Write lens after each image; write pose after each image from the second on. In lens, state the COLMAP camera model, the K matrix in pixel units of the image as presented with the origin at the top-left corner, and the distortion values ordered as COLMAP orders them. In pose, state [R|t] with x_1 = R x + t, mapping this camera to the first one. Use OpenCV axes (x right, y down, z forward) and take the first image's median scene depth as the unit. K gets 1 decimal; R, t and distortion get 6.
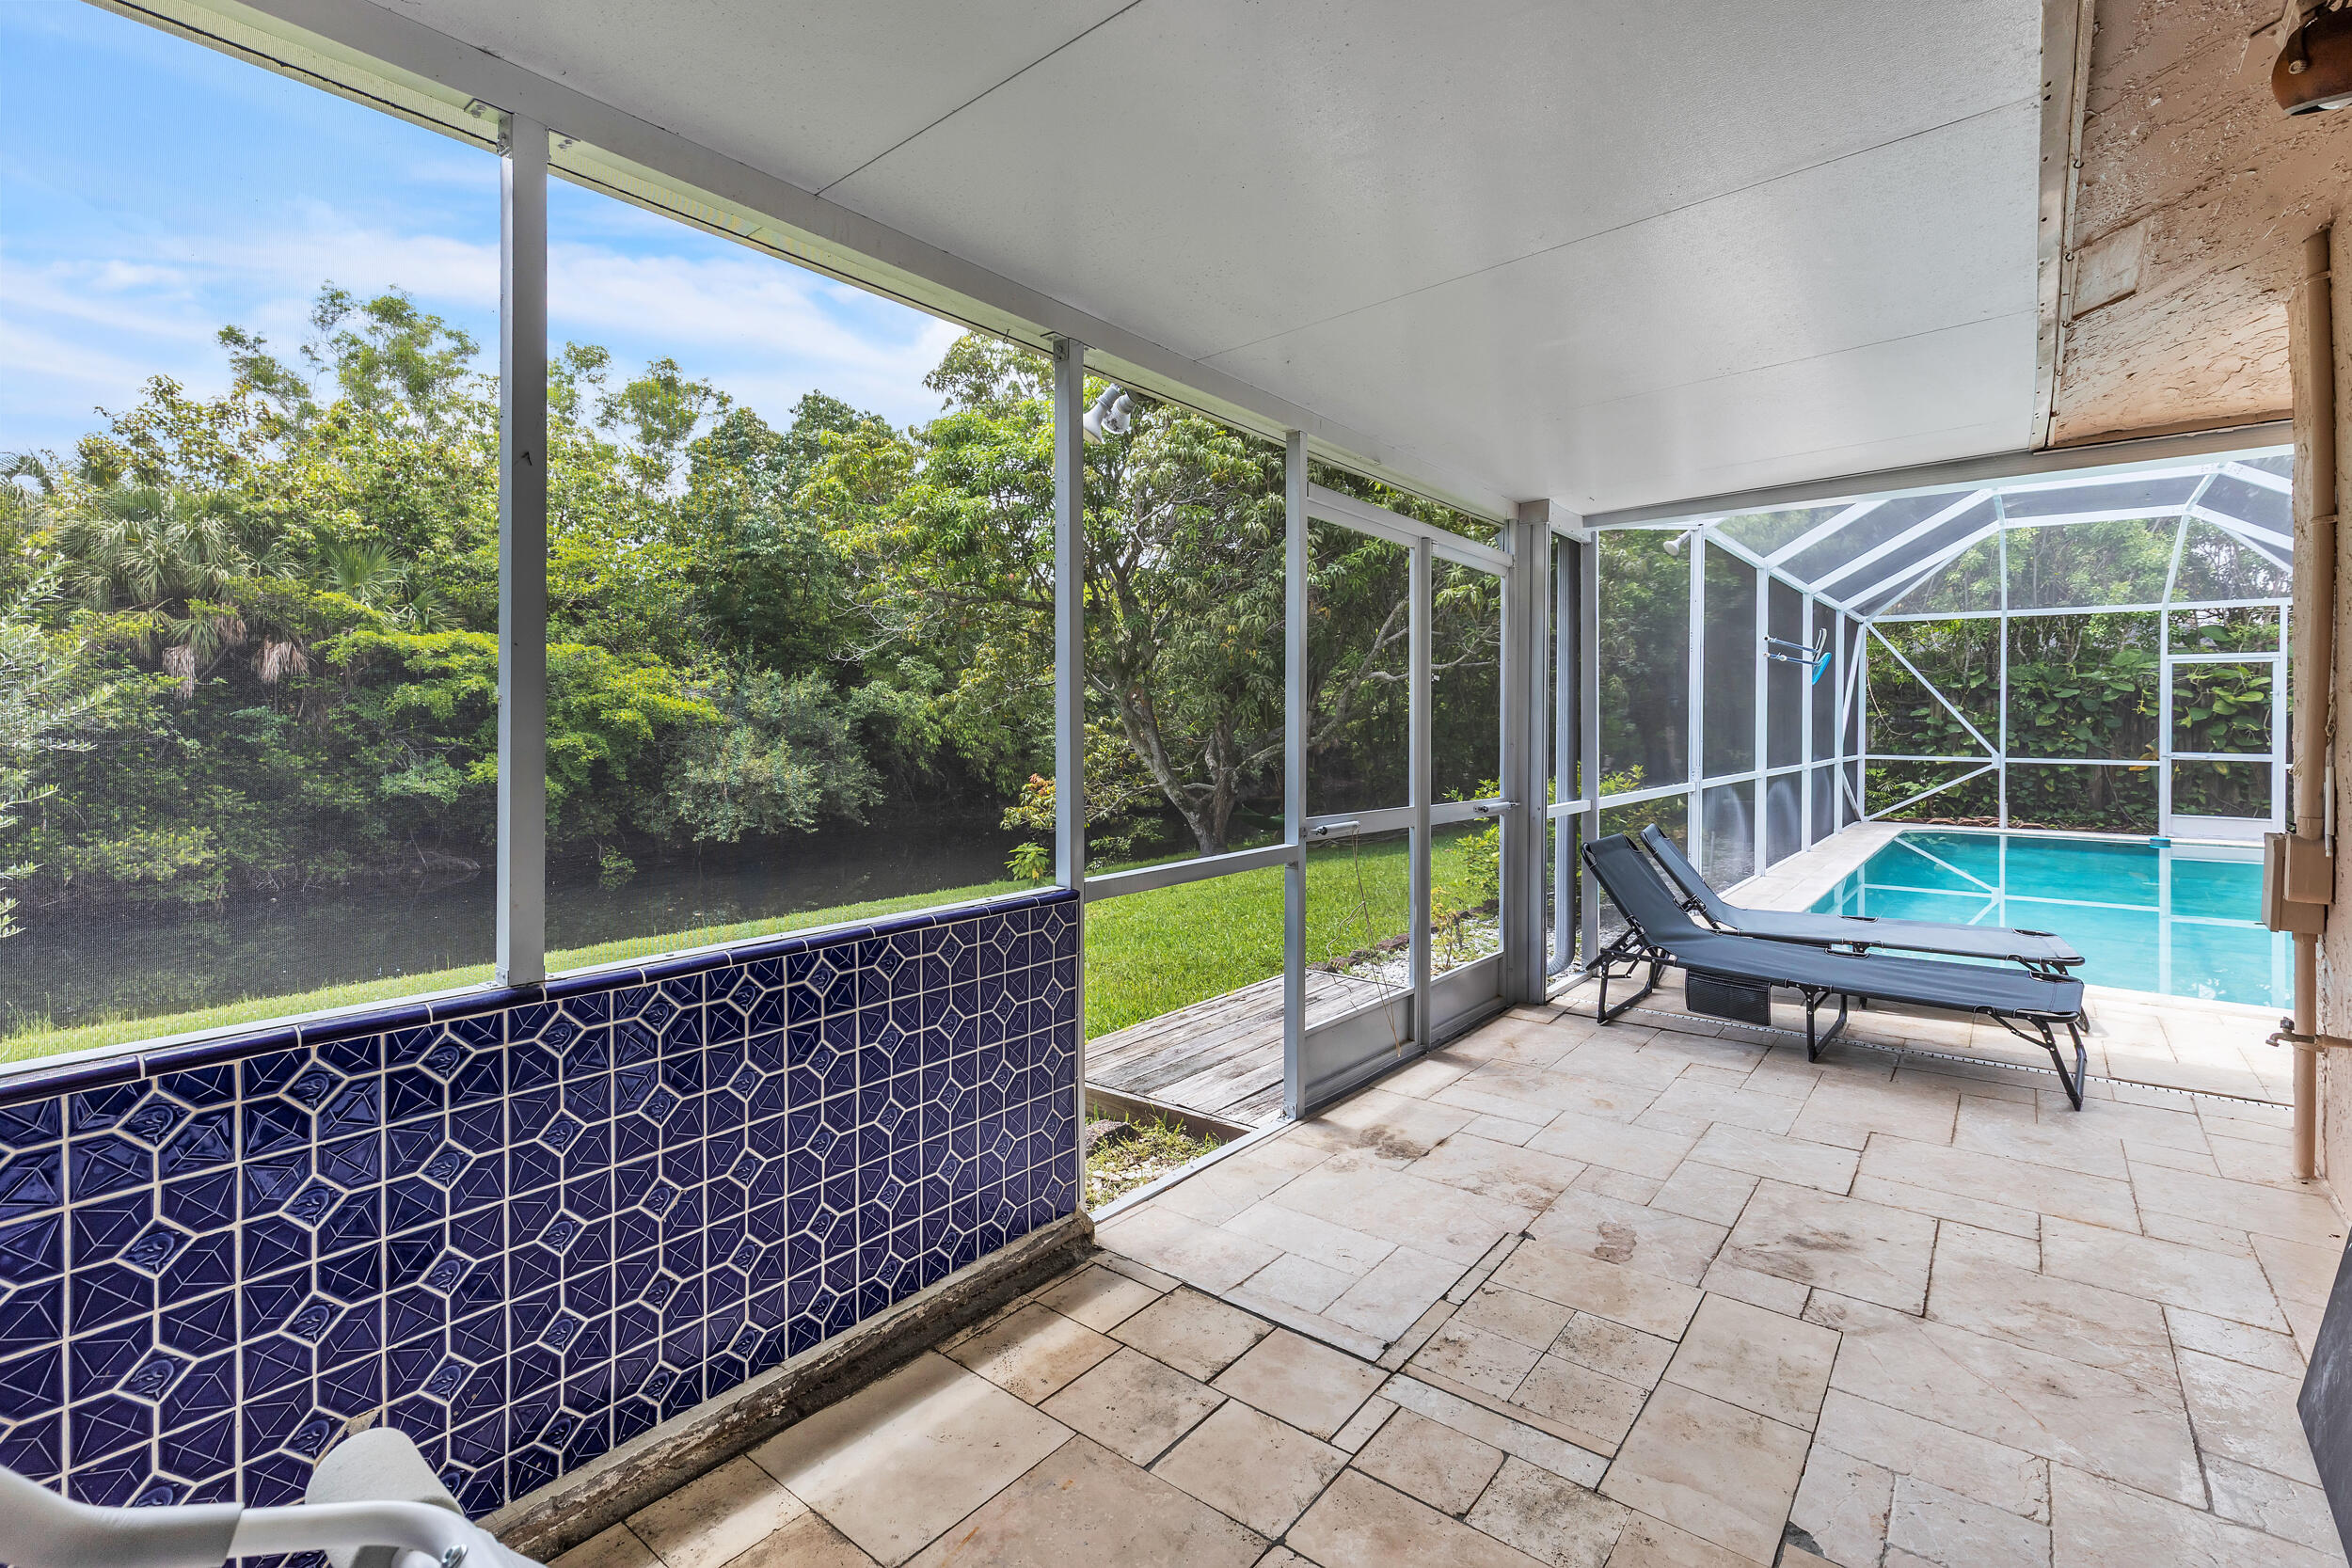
lens RADIAL K [[1059.6, 0, 1168.4], [0, 1059.6, 735.6], [0, 0, 1]] dist [-0.001286, -0.001159]
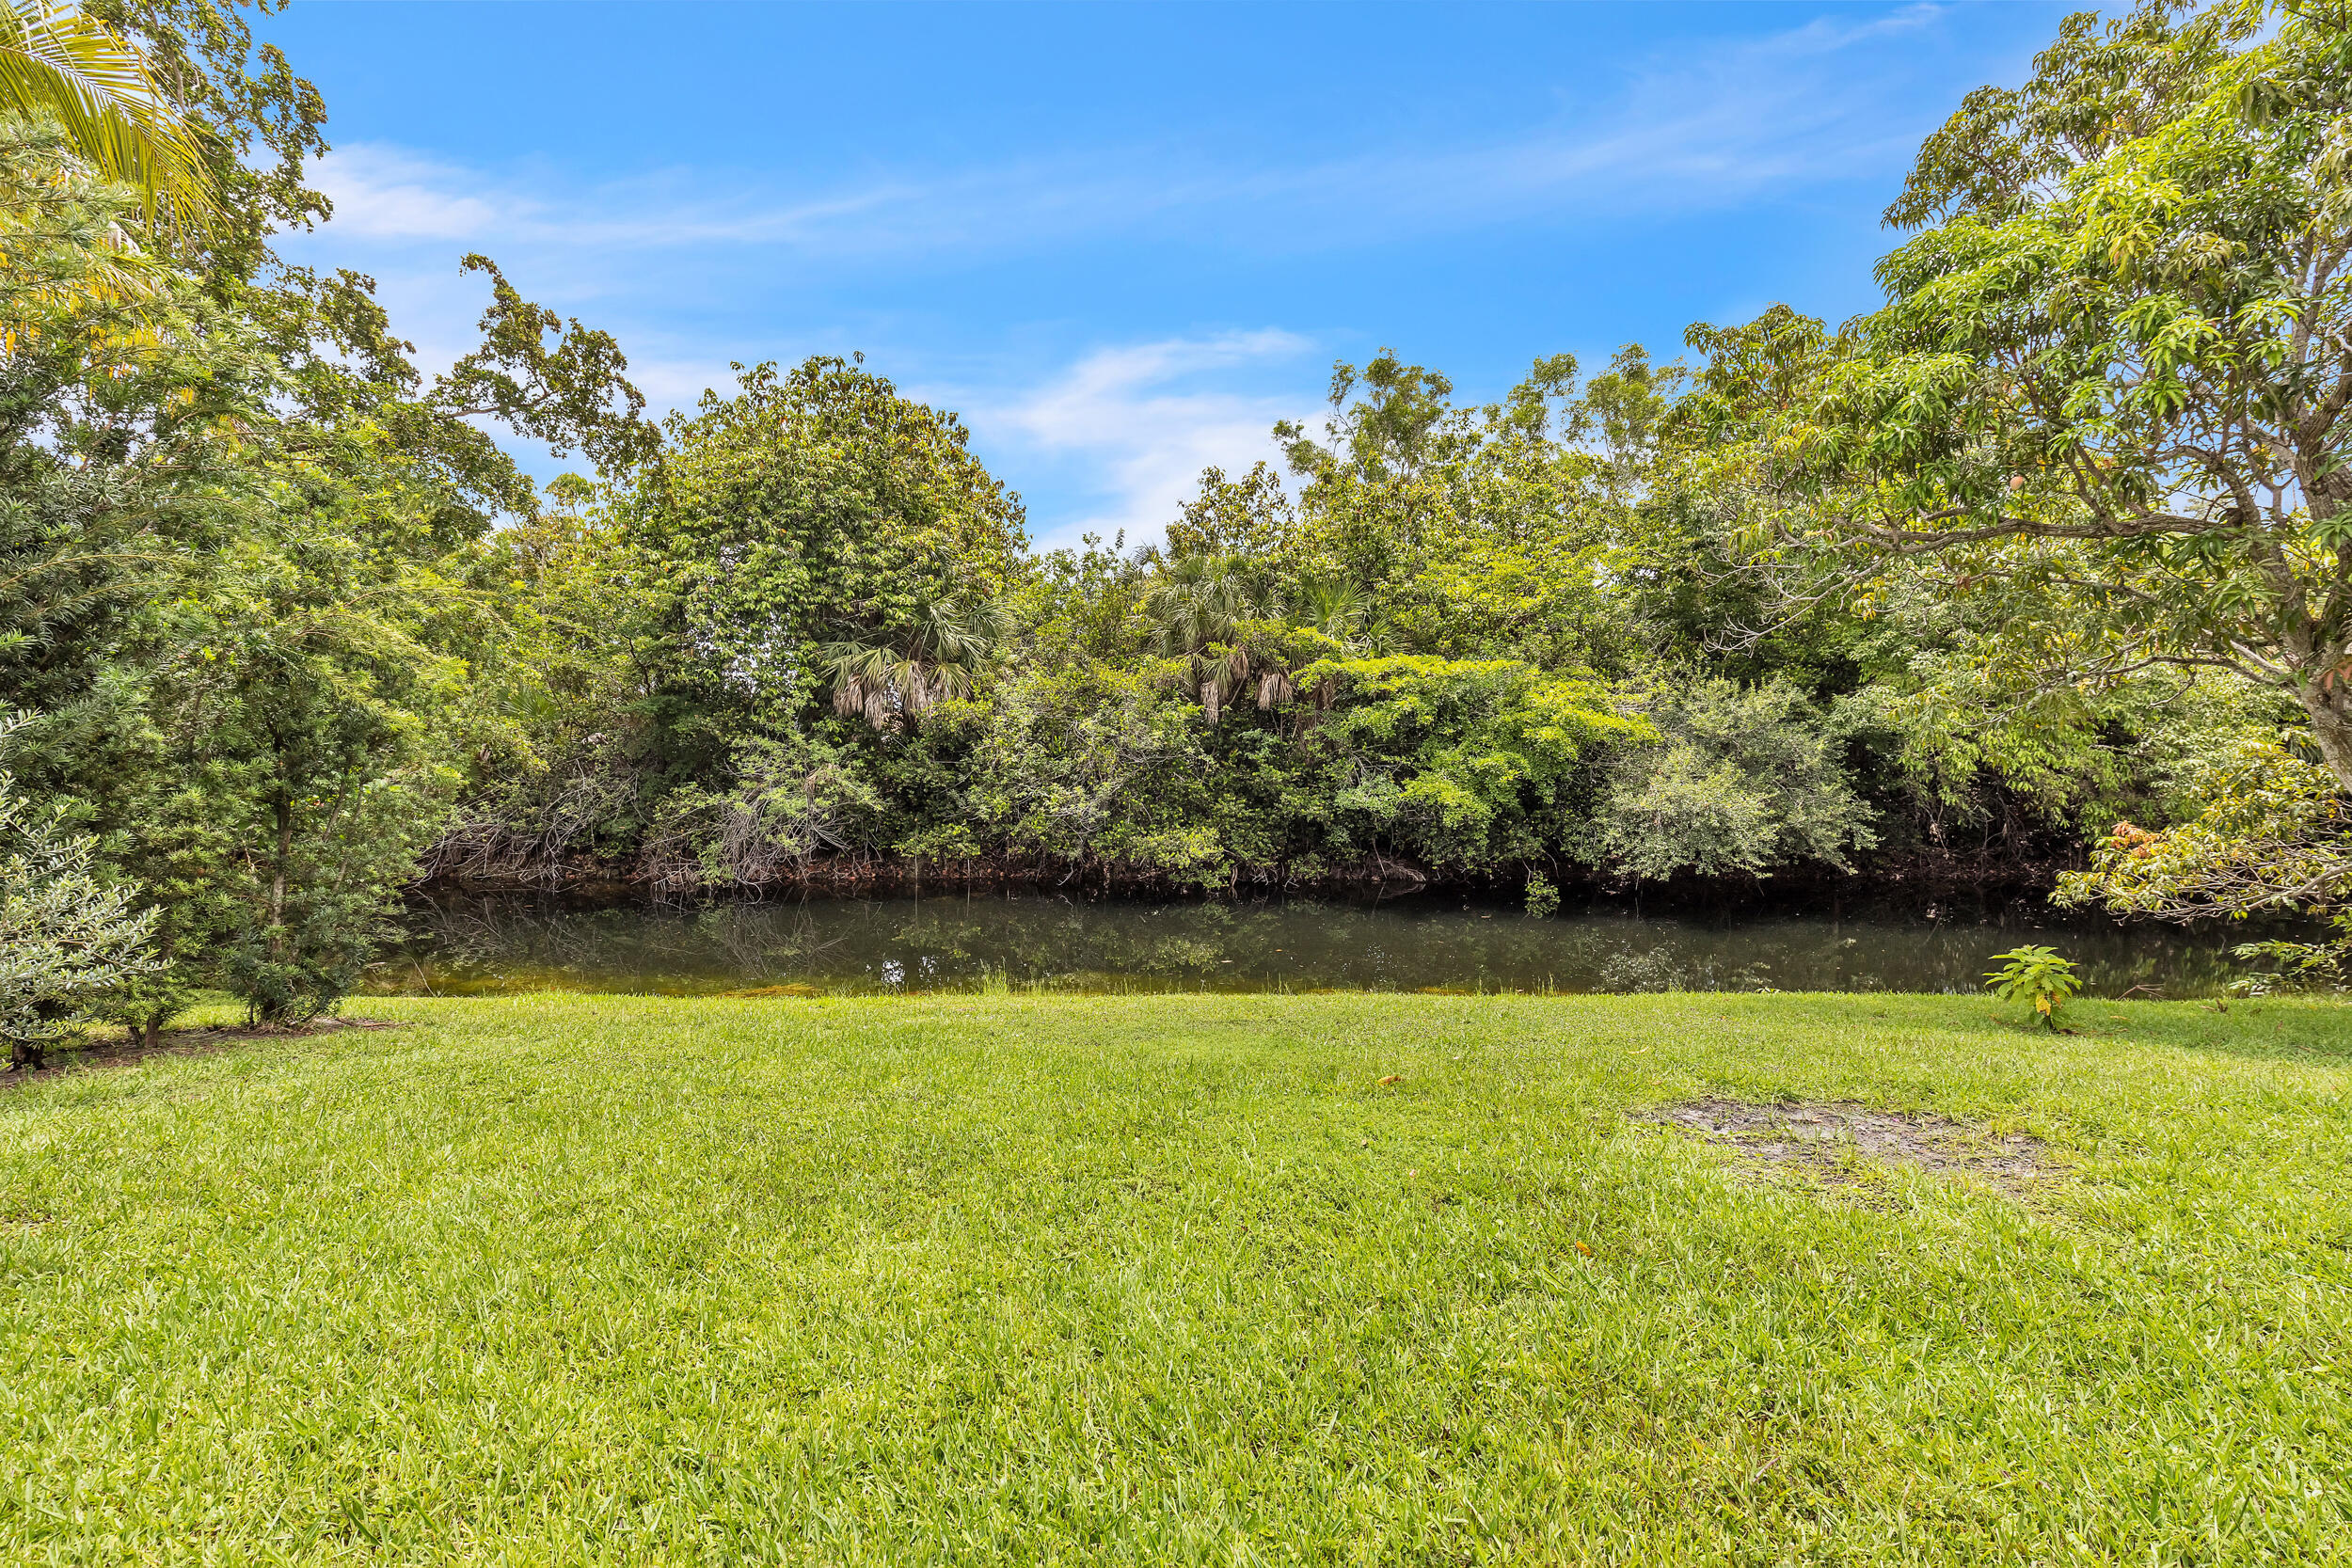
lens RADIAL K [[1059.6, 0, 1158.9], [0, 1059.6, 785.7], [0, 0, 1]] dist [-0.001286, -0.001159]
pose [[0.614402, 0.028522, -0.788478, 0.013709], [-0.007533, 0.999513, 0.030285, 0.000904], [0.788957, -0.012668, 0.614317, 0.155524]]
